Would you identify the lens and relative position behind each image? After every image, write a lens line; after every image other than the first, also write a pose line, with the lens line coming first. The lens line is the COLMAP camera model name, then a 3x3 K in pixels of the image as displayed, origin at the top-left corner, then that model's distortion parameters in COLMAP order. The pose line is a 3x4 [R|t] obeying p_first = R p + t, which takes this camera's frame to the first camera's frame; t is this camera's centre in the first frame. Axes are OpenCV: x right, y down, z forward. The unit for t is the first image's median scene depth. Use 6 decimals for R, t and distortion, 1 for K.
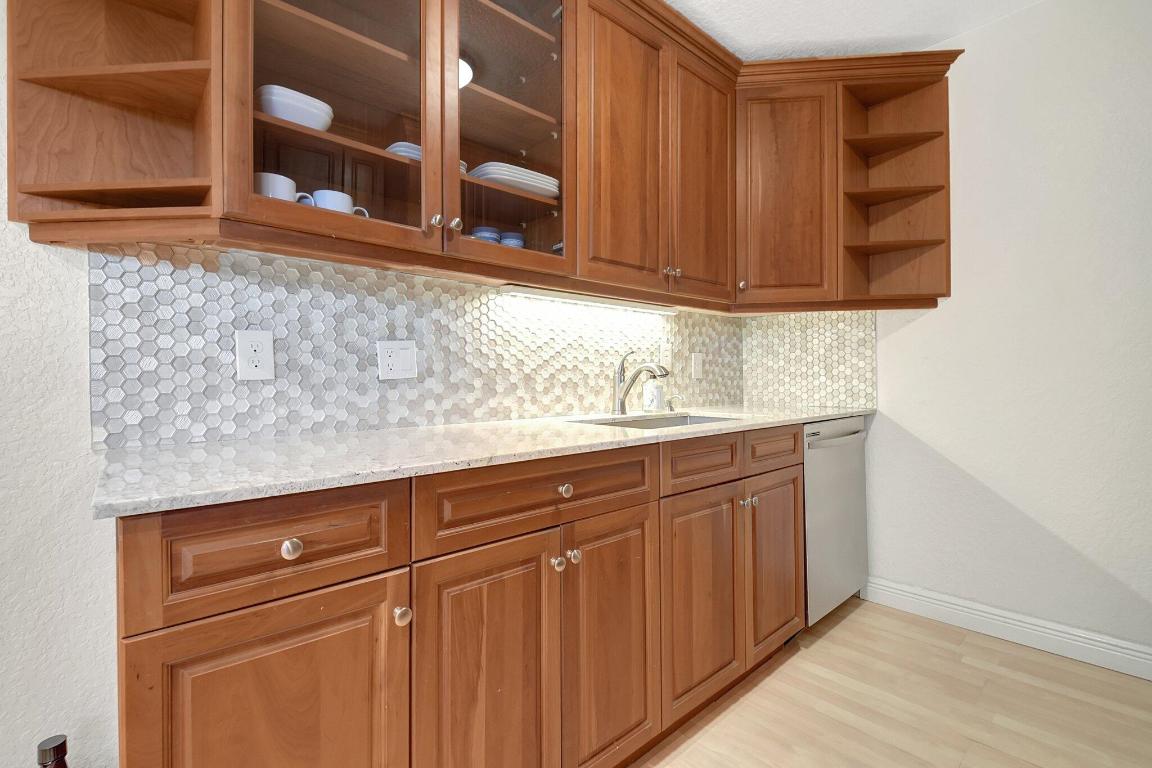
lens RADIAL K [[513.0, 0, 559.1], [0, 513.0, 384.5], [0, 0, 1]] dist [0.034969, -0.026946]
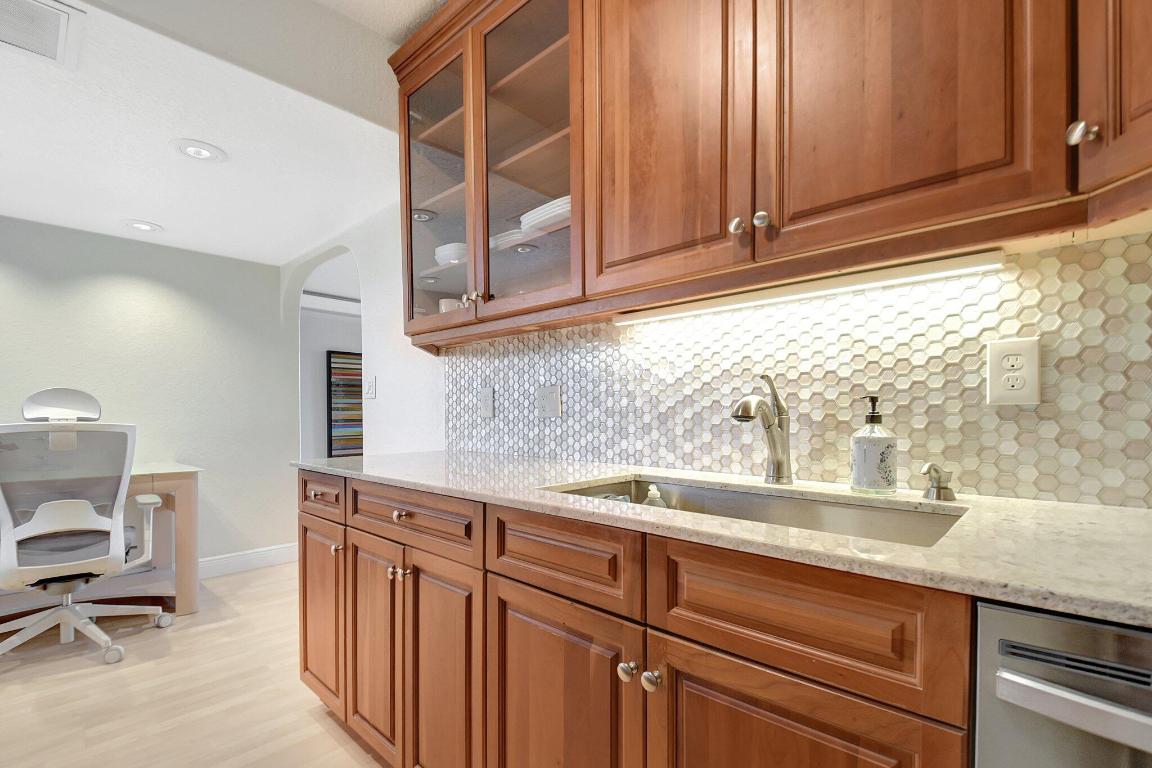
lens RADIAL K [[514.6, 0, 577.9], [0, 514.6, 399.9], [0, 0, 1]] dist [0.038898, -0.026794]
pose [[0.101678, -0.014611, -0.994710, 0.771116], [-0.004868, 0.999873, -0.015185, -0.029496], [0.994805, 0.006386, 0.101594, 0.805343]]
